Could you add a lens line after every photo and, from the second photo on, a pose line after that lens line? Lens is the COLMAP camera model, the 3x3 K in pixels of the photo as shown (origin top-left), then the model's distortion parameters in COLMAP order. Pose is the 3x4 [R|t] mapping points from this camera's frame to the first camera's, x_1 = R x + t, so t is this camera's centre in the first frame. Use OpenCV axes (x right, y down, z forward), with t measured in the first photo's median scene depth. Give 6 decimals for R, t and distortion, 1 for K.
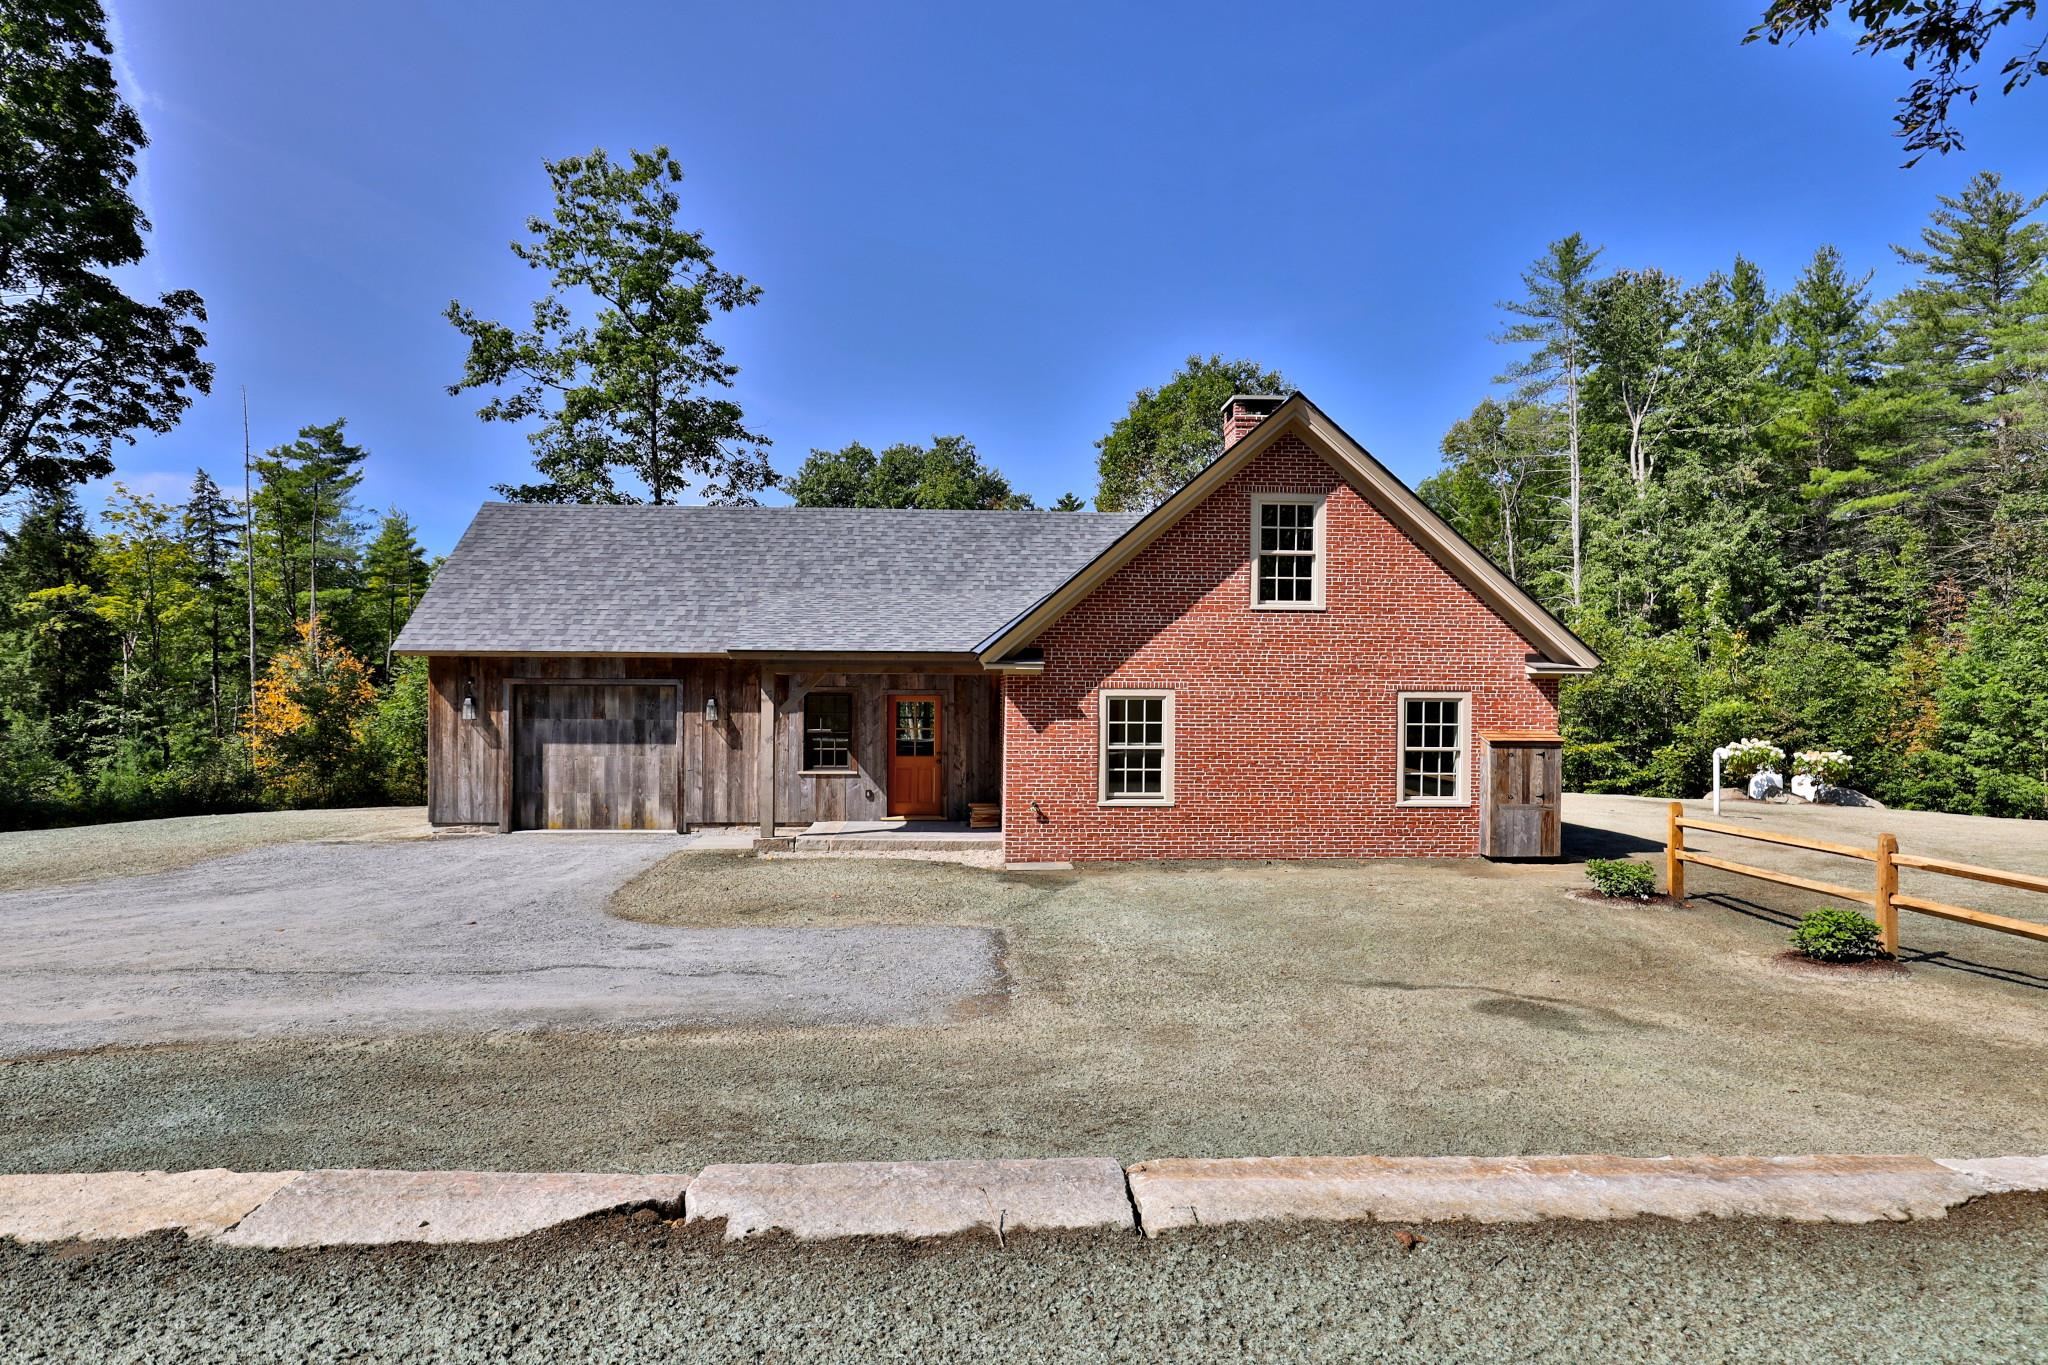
lens RADIAL K [[1128.7, 0, 1024.0], [0, 1128.7, 682.5], [0, 0, 1]] dist [-0.002270, 0.000728]
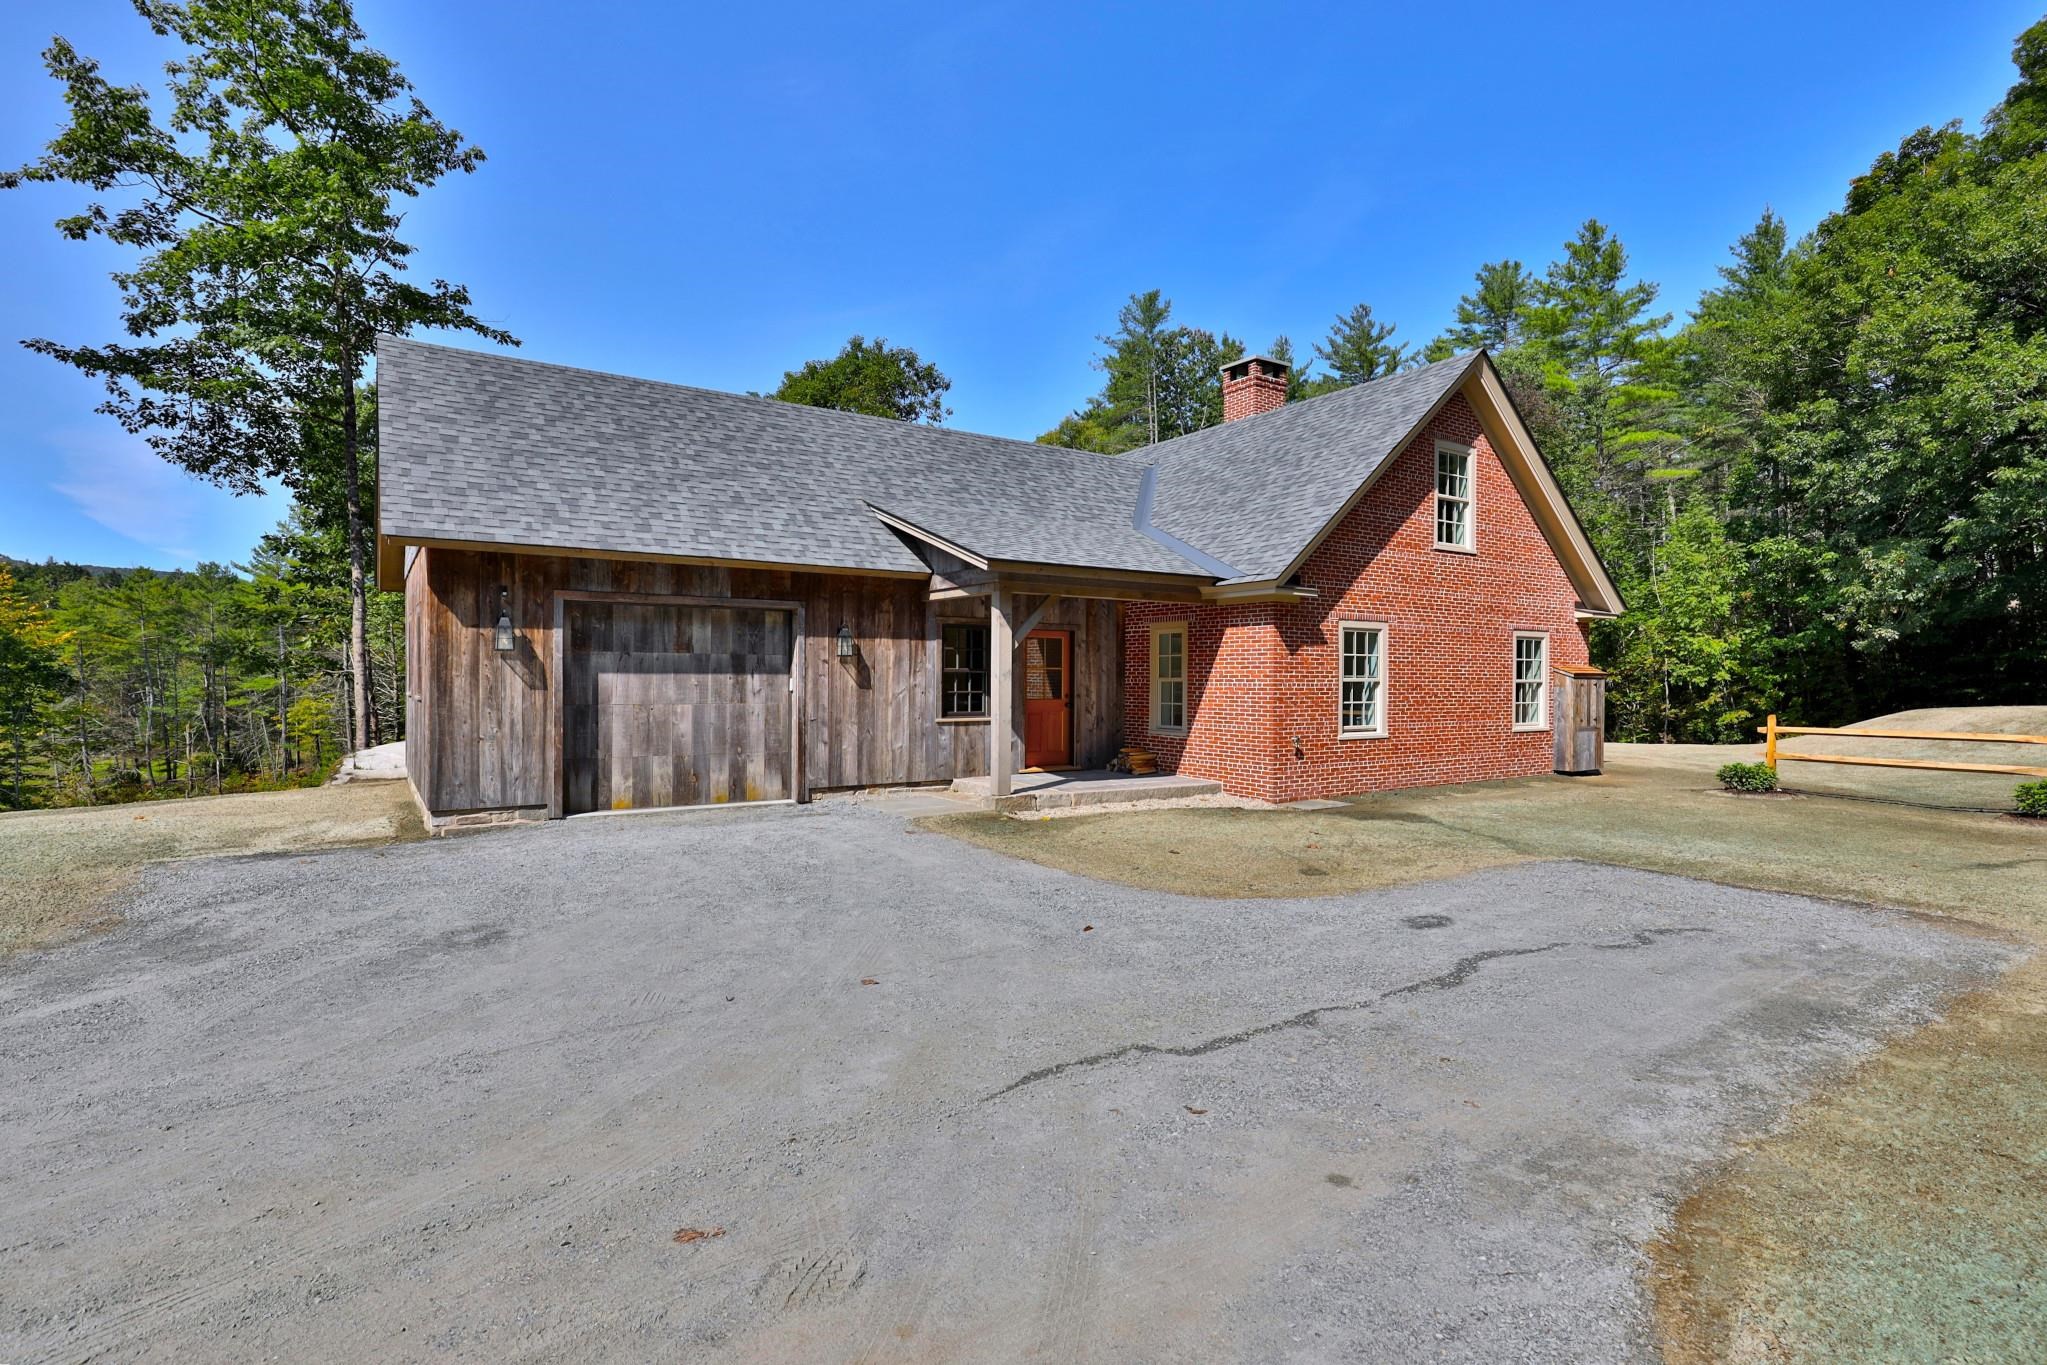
lens RADIAL K [[1002.1, 0, 1023.5], [0, 1002.1, 682.5], [0, 0, 1]] dist [-0.002567, 0.000329]
pose [[0.859690, -0.004097, 0.510799, -0.519564], [-0.004109, 0.999880, 0.014936, 0.041084], [-0.510799, -0.014939, 0.859570, 0.337611]]
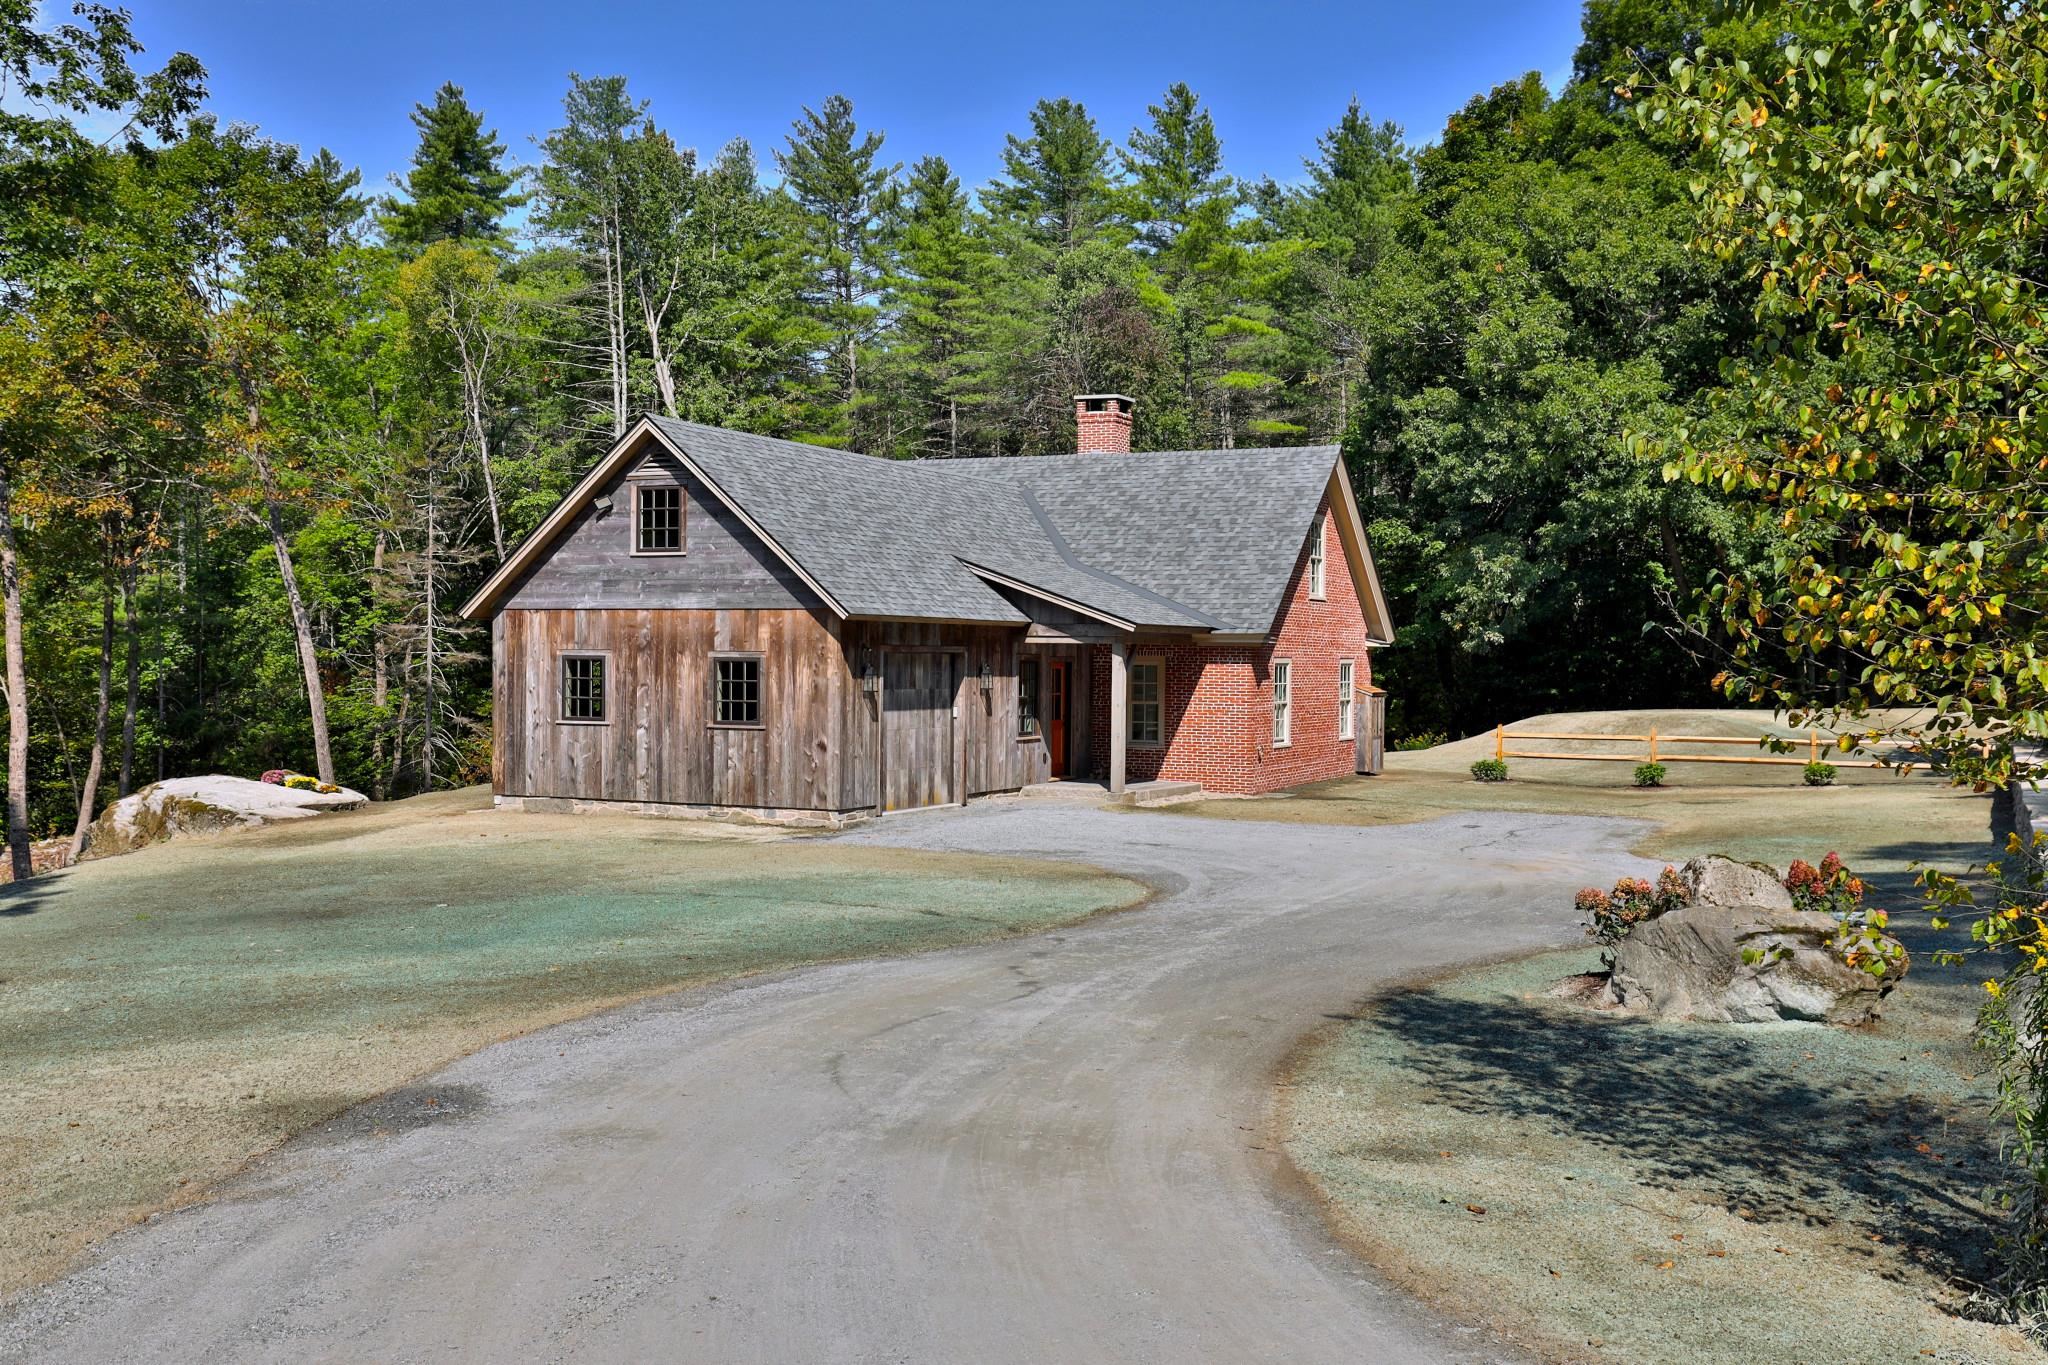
lens RADIAL K [[2126.8, 0, 1024.0], [0, 2126.8, 682.5], [0, 0, 1]] dist [-0.047629, -0.003794]
pose [[0.462459, -0.012764, 0.886549, -1.894822], [-0.014871, 0.999644, 0.022150, -0.013349], [-0.886516, -0.023427, 0.462105, 0.111282]]
